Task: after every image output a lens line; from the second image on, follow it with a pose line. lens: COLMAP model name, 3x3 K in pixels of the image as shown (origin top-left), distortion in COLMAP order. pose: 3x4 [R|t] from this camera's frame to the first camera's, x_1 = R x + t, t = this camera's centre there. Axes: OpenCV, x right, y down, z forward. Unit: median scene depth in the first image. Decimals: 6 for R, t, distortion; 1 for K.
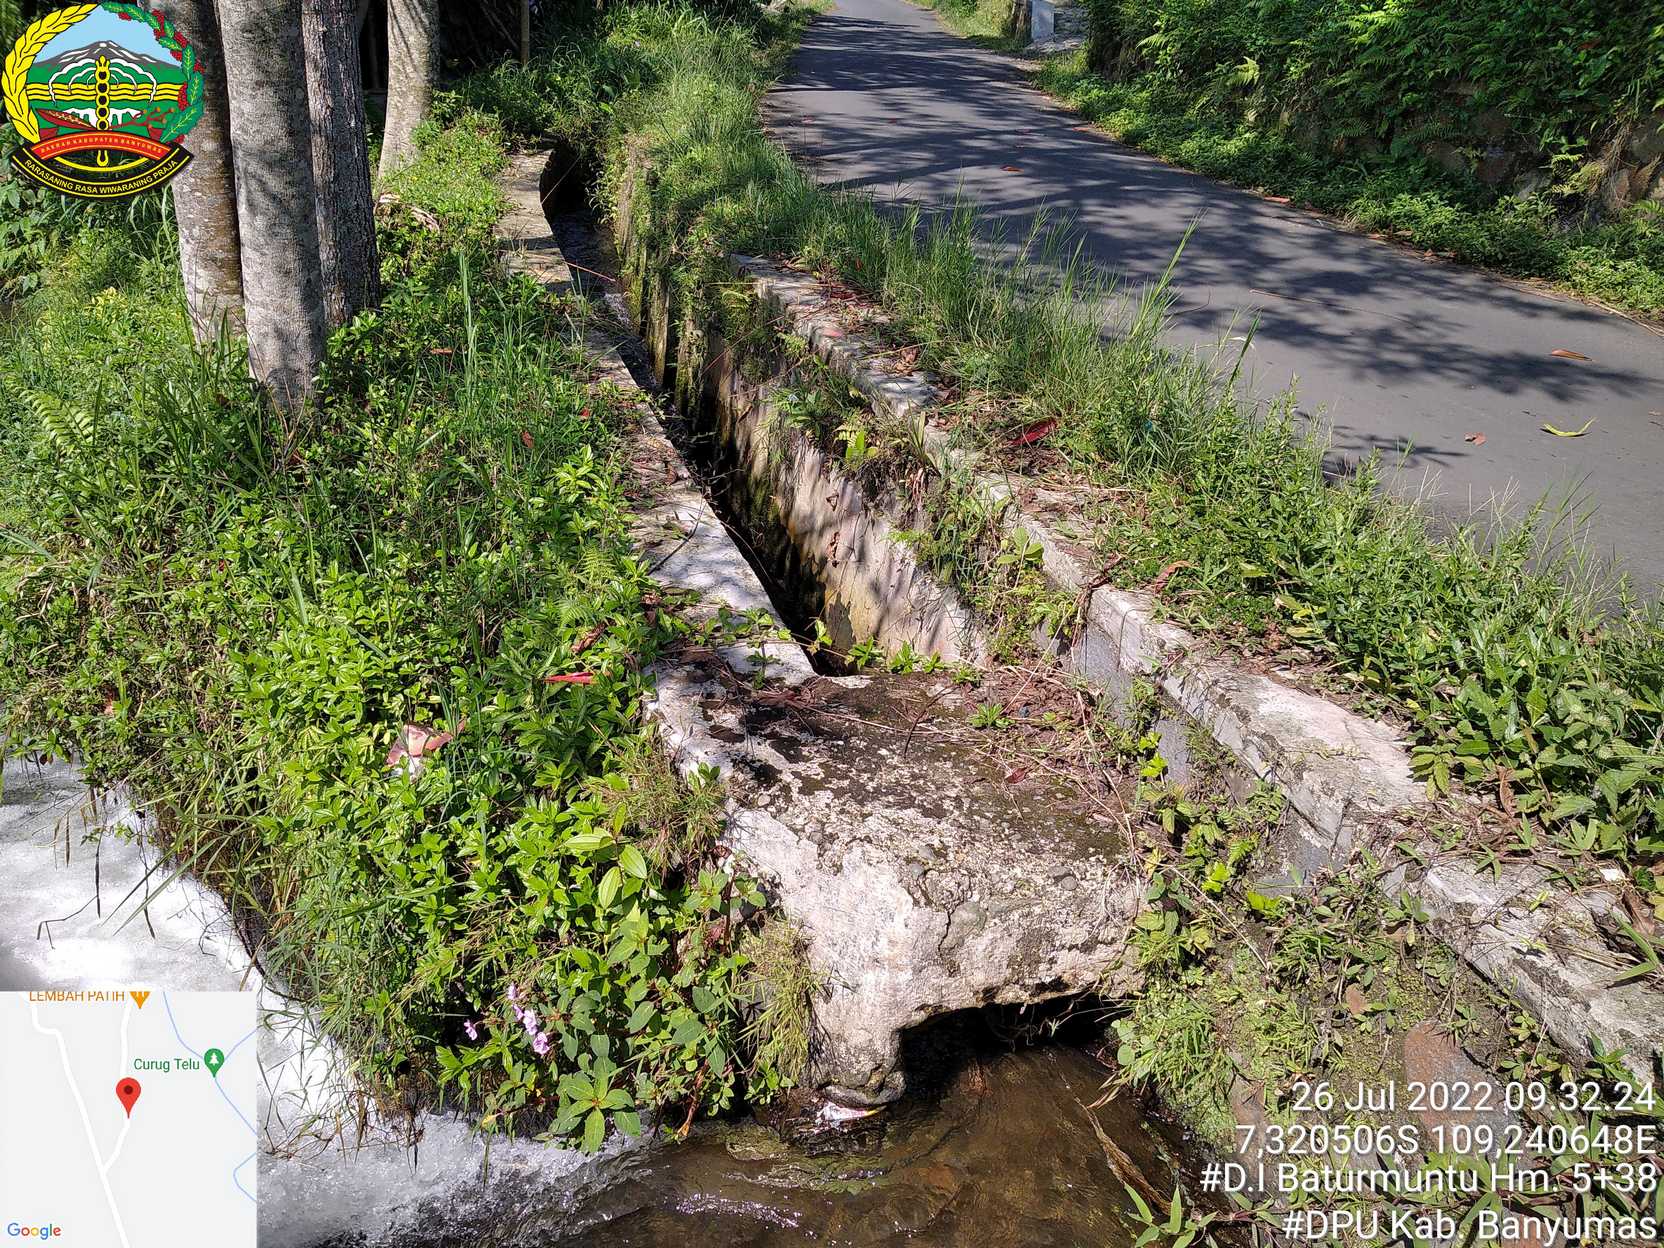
lens RADIAL K [[1377.4, 0, 826.9], [0, 1377.4, 611.7], [0, 0, 1]] dist [0.051618, -0.126894]
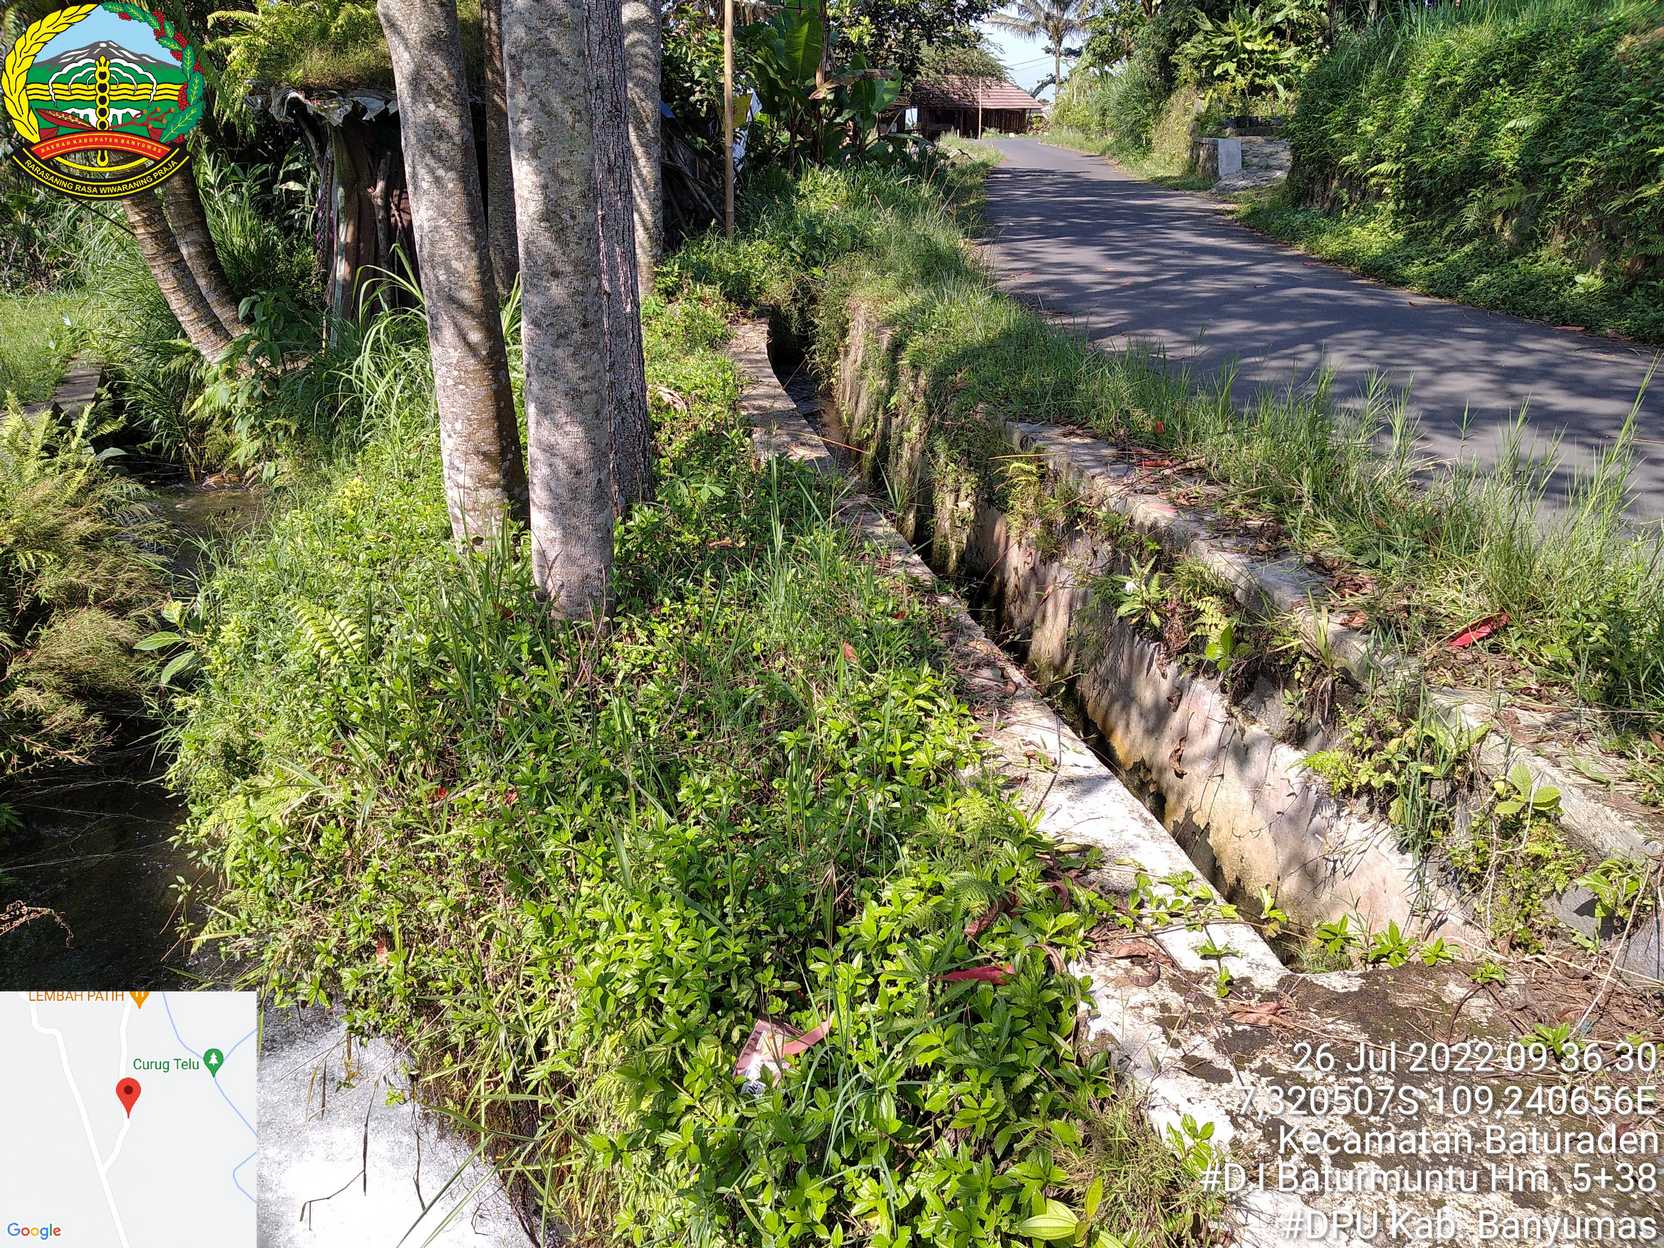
lens RADIAL K [[1377.4, 0, 831.0], [0, 1377.4, 621.3], [0, 0, 1]] dist [0.051618, -0.126894]
pose [[0.992791, -0.028206, -0.116491, -0.192859], [0.017104, 0.995309, -0.095221, -0.093019], [0.118630, 0.092543, 0.988617, 0.201799]]
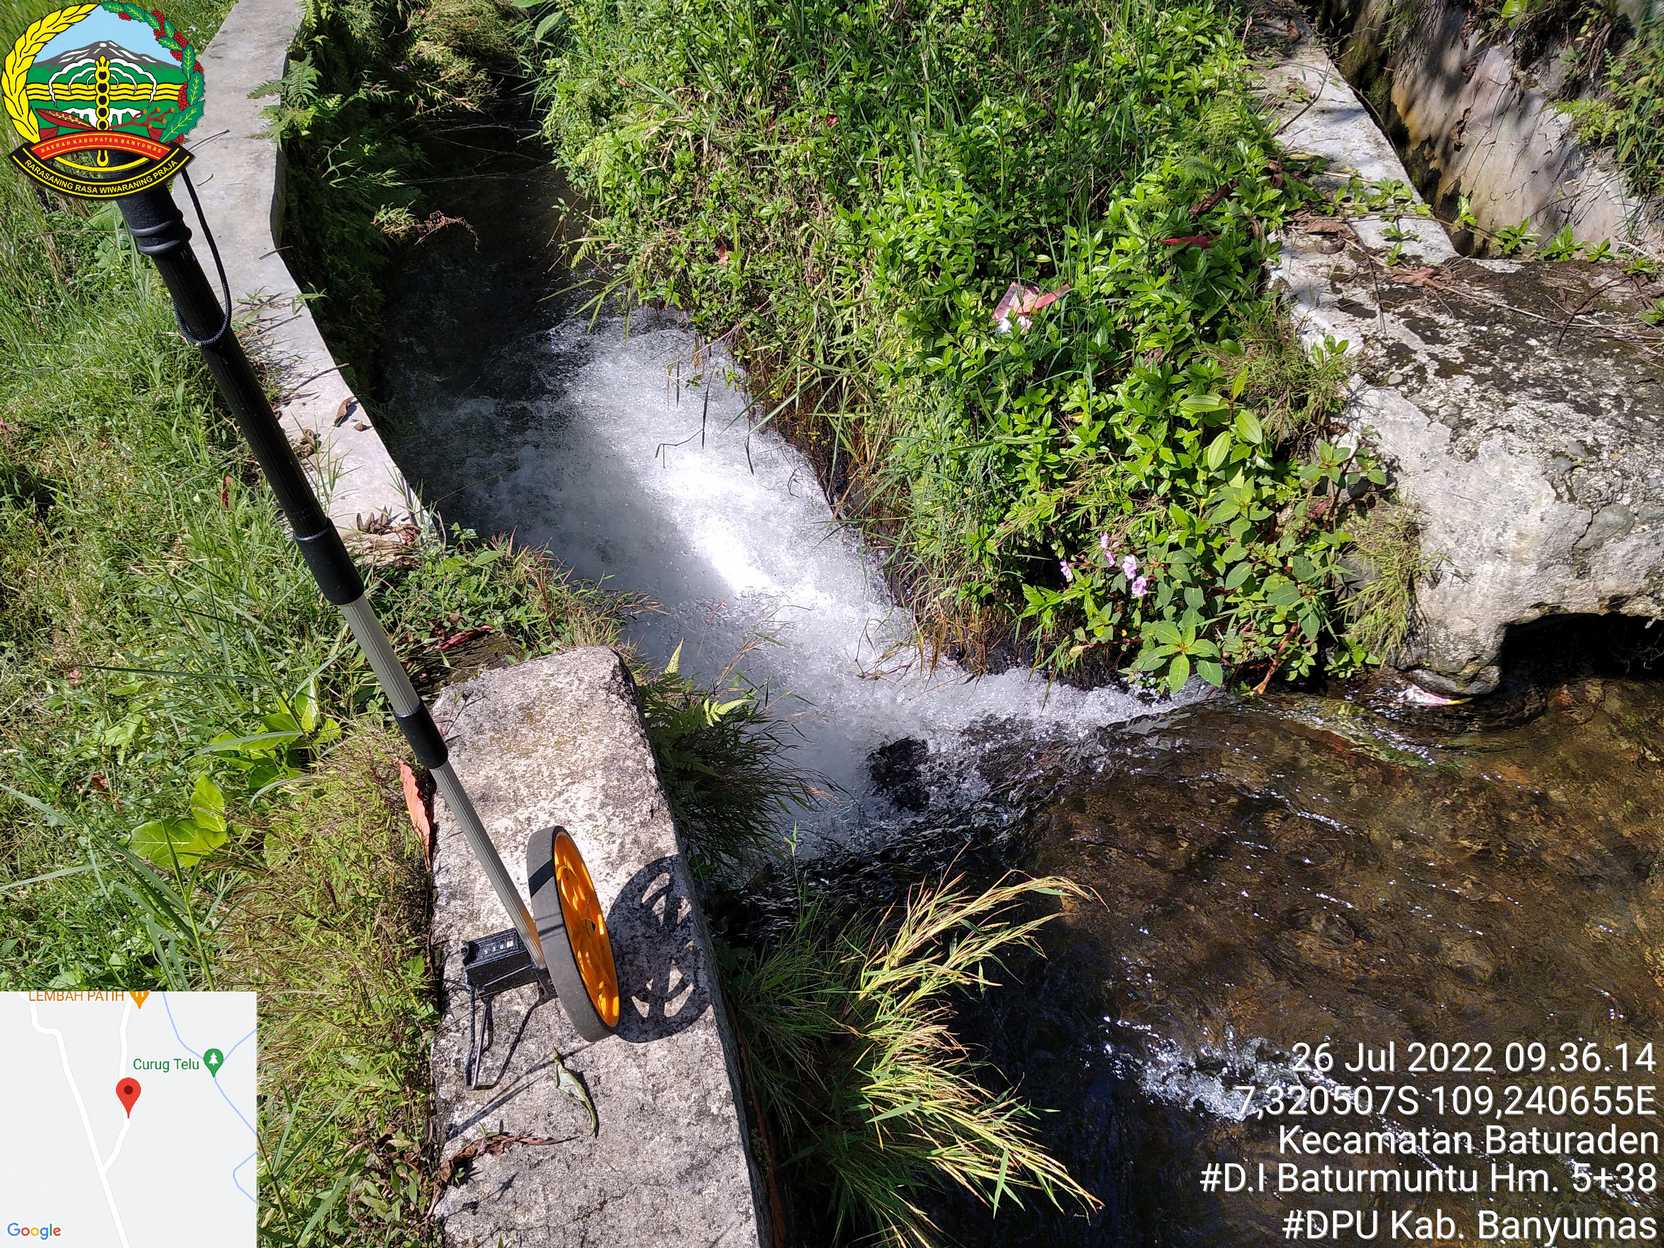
lens RADIAL K [[1377.4, 0, 835.0], [0, 1377.4, 618.7], [0, 0, 1]] dist [0.051618, -0.126894]
pose [[0.937273, 0.145678, -0.316697, -0.080839], [-0.052485, 0.957110, 0.284931, 0.042248], [0.344623, -0.250436, 0.904719, -0.046981]]
